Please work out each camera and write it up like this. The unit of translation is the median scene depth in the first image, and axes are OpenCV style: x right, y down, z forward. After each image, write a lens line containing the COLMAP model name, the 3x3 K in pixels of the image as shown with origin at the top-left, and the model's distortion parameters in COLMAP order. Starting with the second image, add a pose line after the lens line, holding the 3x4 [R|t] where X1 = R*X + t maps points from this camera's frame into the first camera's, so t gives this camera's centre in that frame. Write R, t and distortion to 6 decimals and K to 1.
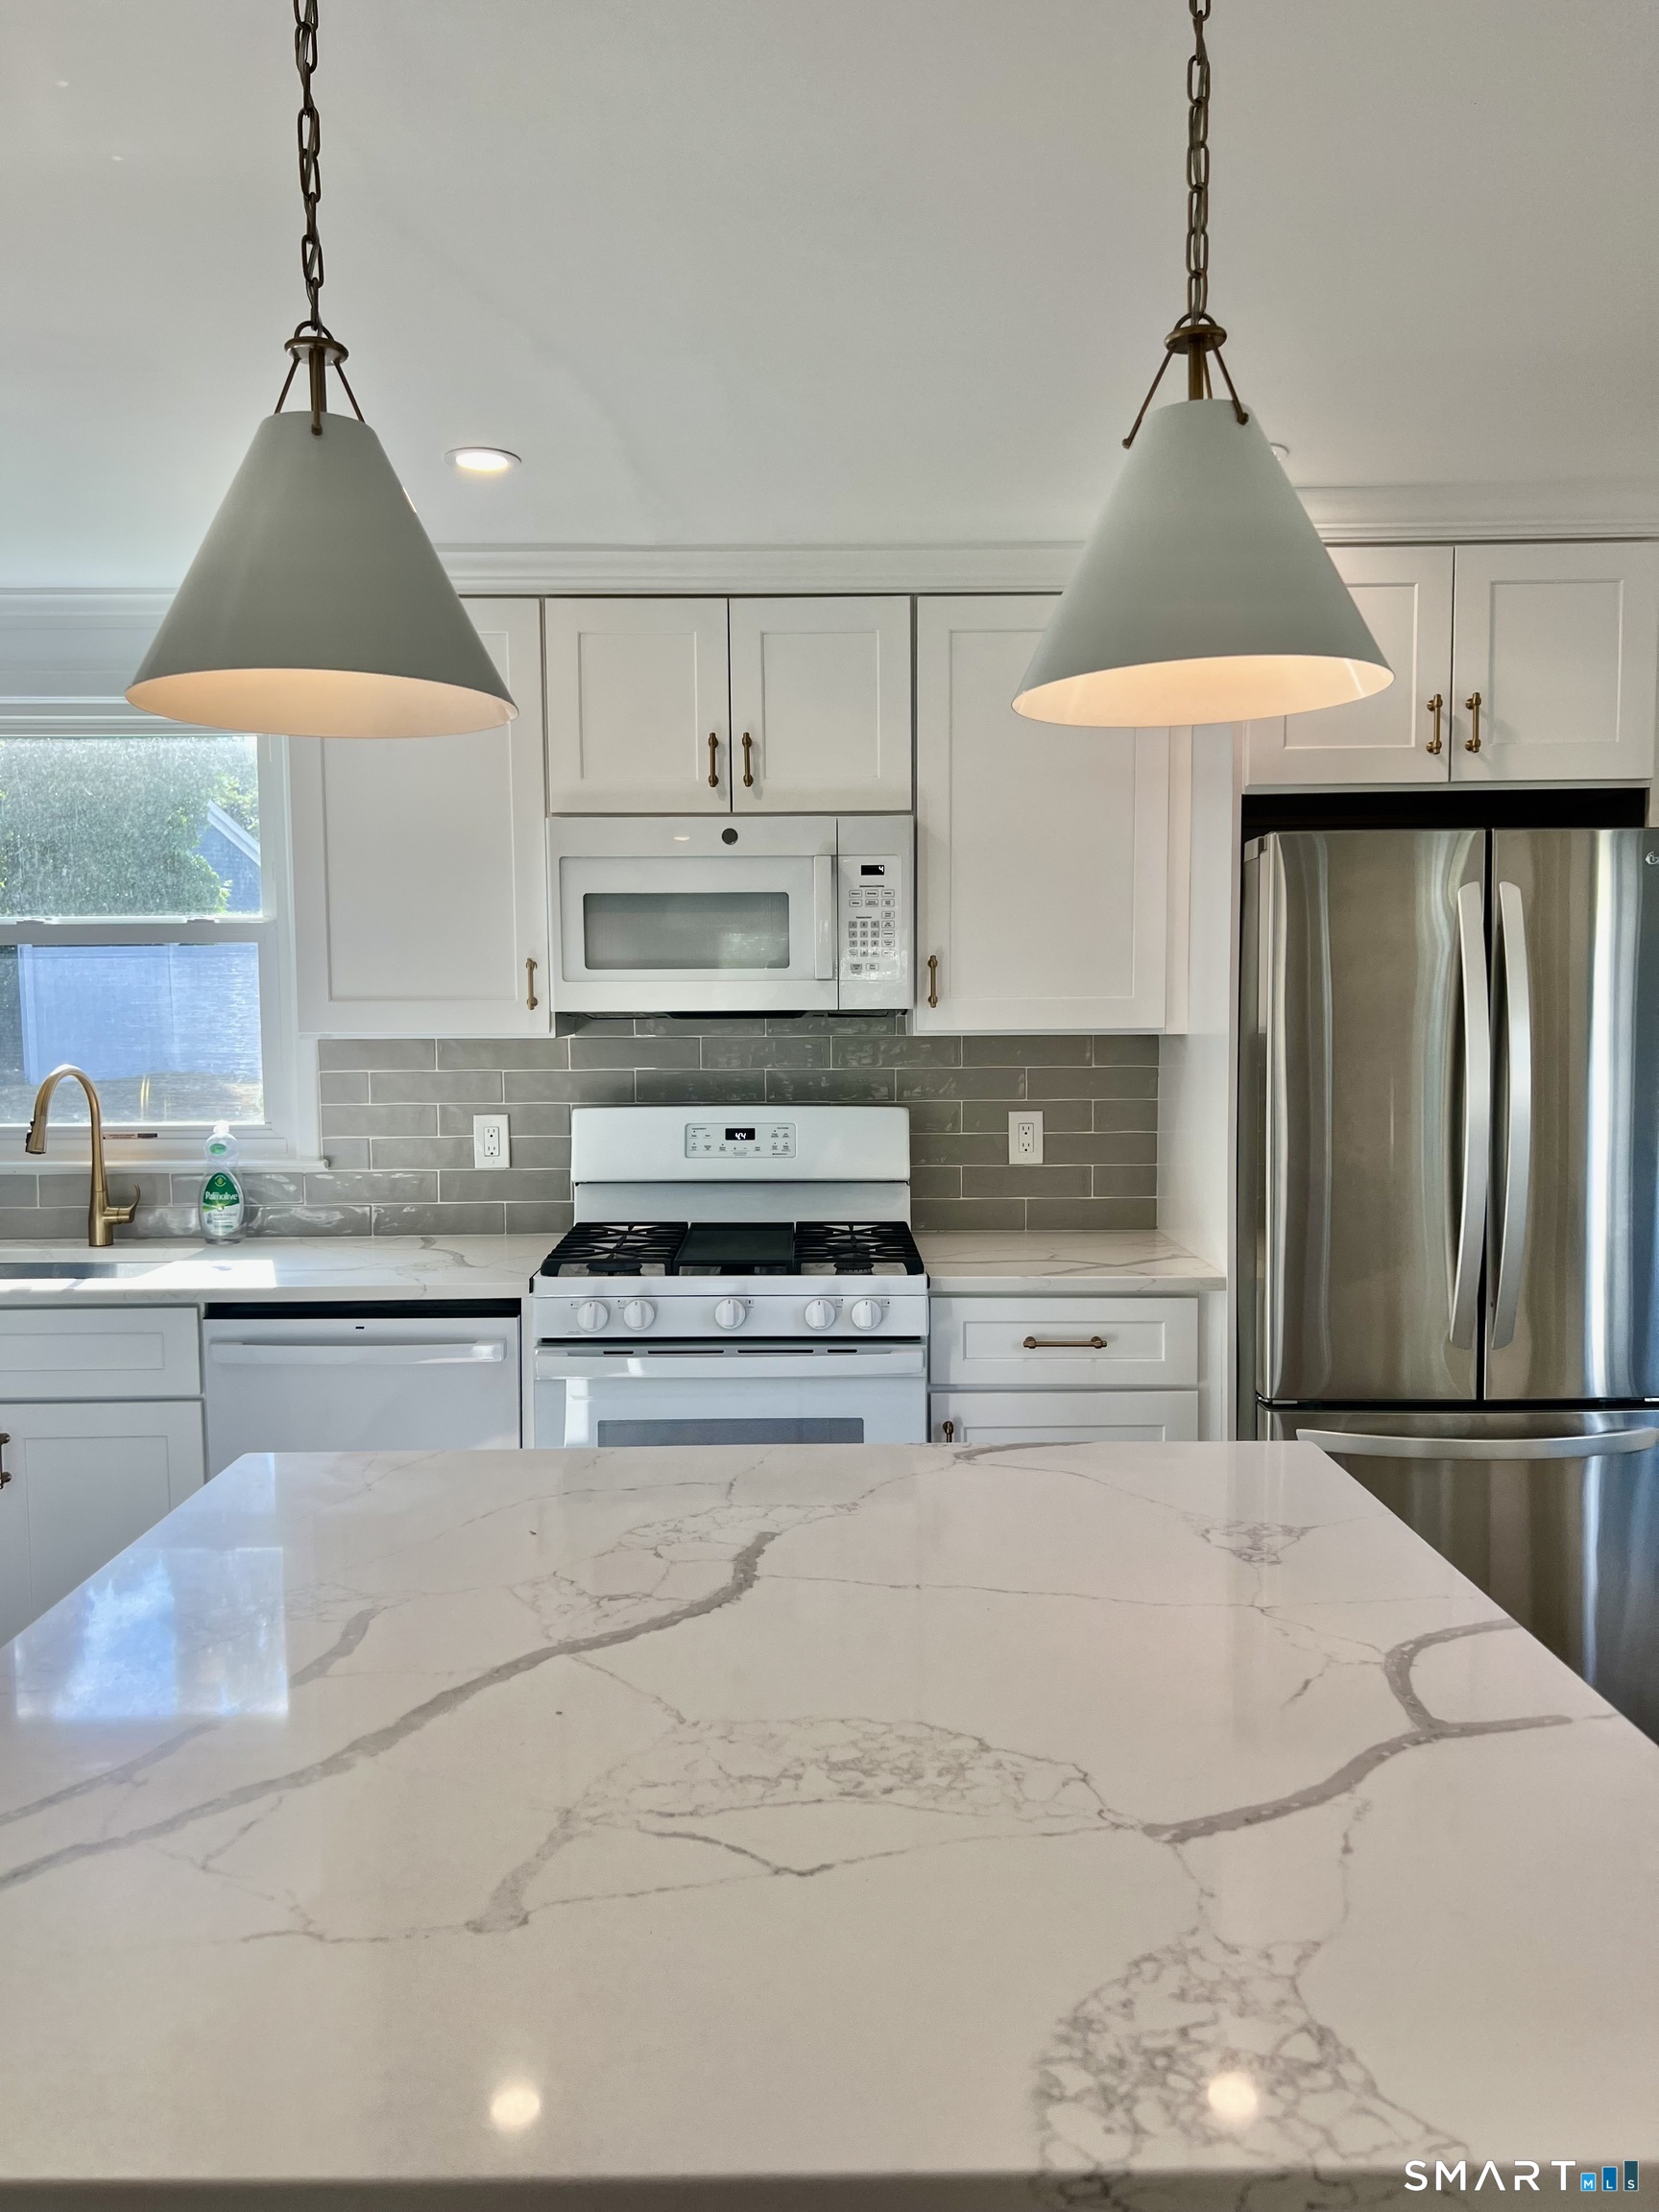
lens RADIAL K [[1648.5, 0, 819.4], [0, 1648.5, 1118.5], [0, 0, 1]] dist [0.050477, -0.044975]
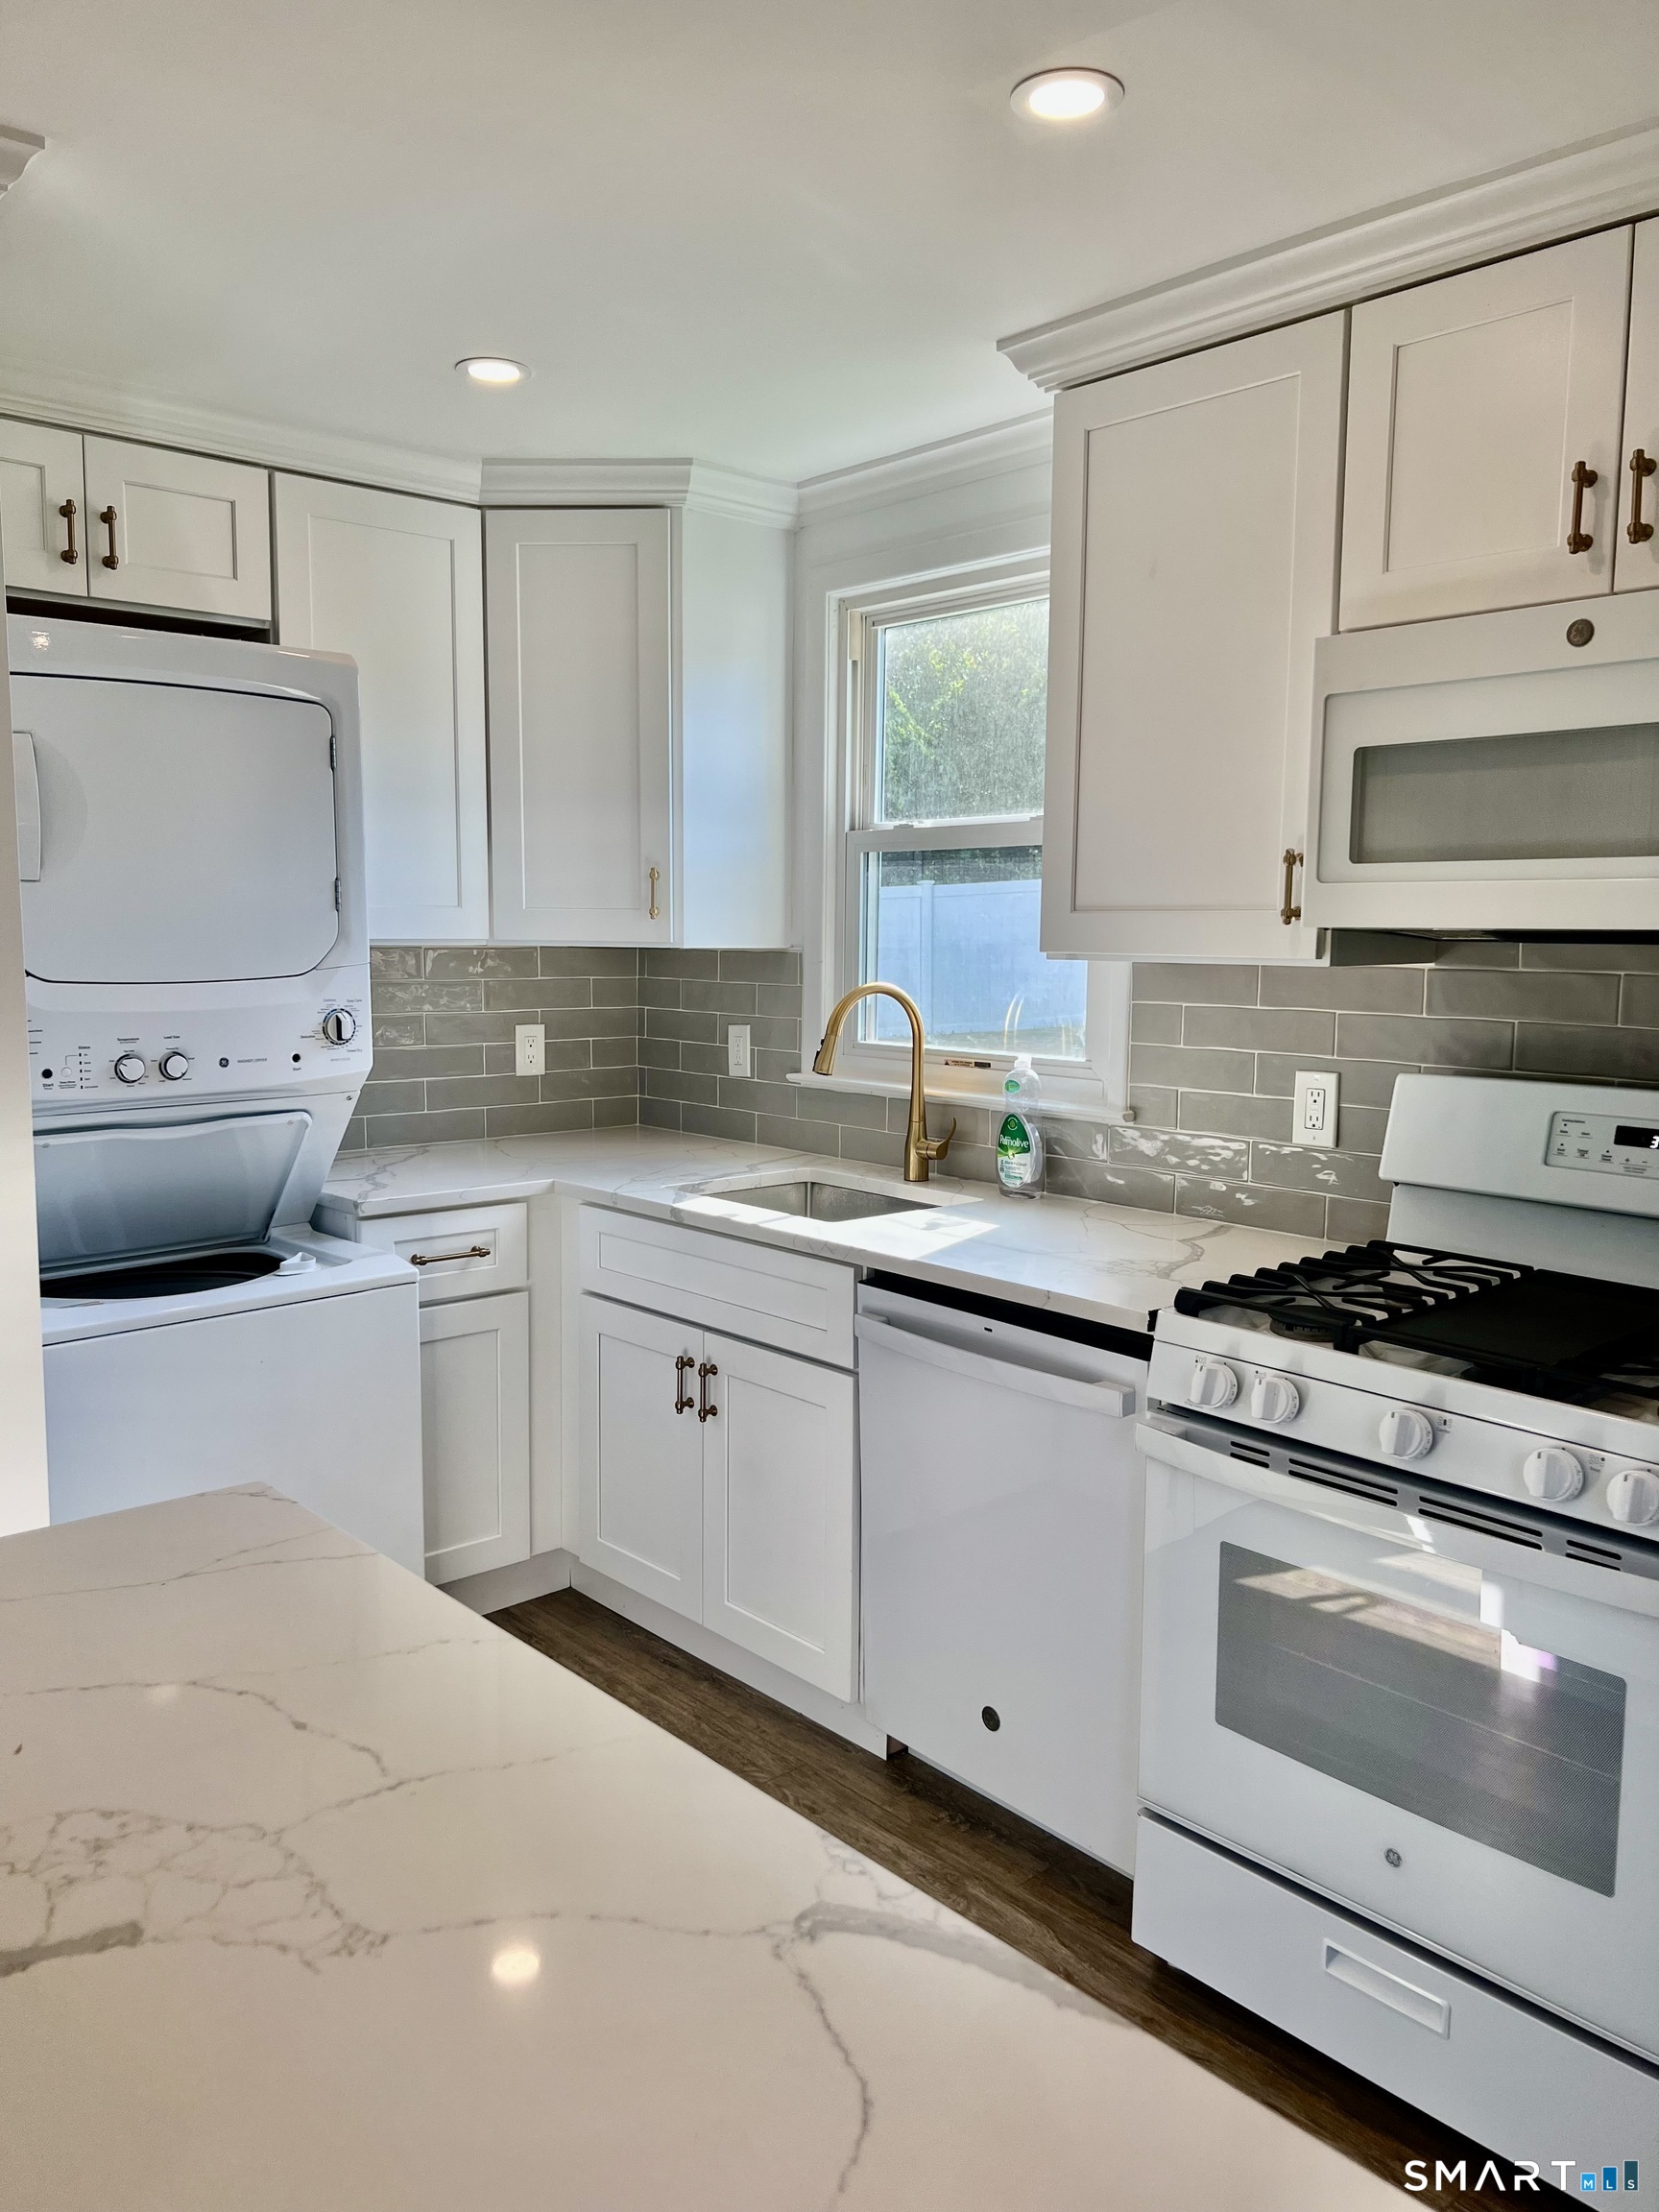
lens RADIAL K [[1648.5, 0, 842.9], [0, 1648.5, 1097.1], [0, 0, 1]] dist [0.050477, -0.044975]
pose [[0.656132, 0.093056, -0.748887, 0.235895], [-0.070065, 0.995594, 0.062324, -0.024817], [0.751386, 0.011578, 0.659761, 0.415015]]
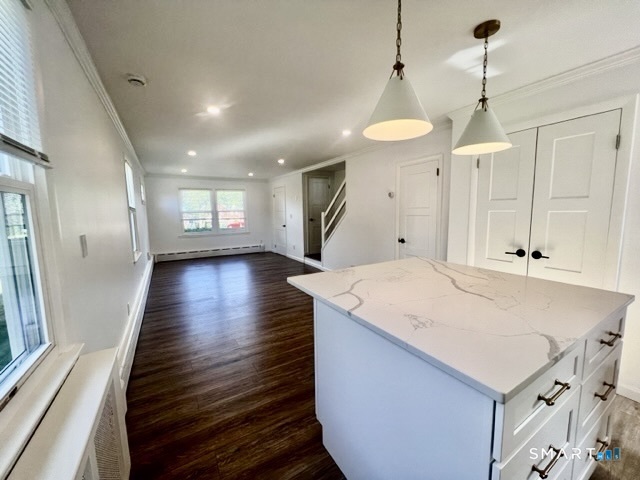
lens RADIAL K [[258.4, 0, 317.7], [0, 258.4, 238.9], [0, 0, 1]] dist [-0.003614, 0.000957]
pose [[-0.866615, 0.076411, -0.493091, 0.369826], [-0.013805, 0.984155, 0.176771, -0.018625], [0.498786, 0.159999, -0.851829, 0.673886]]
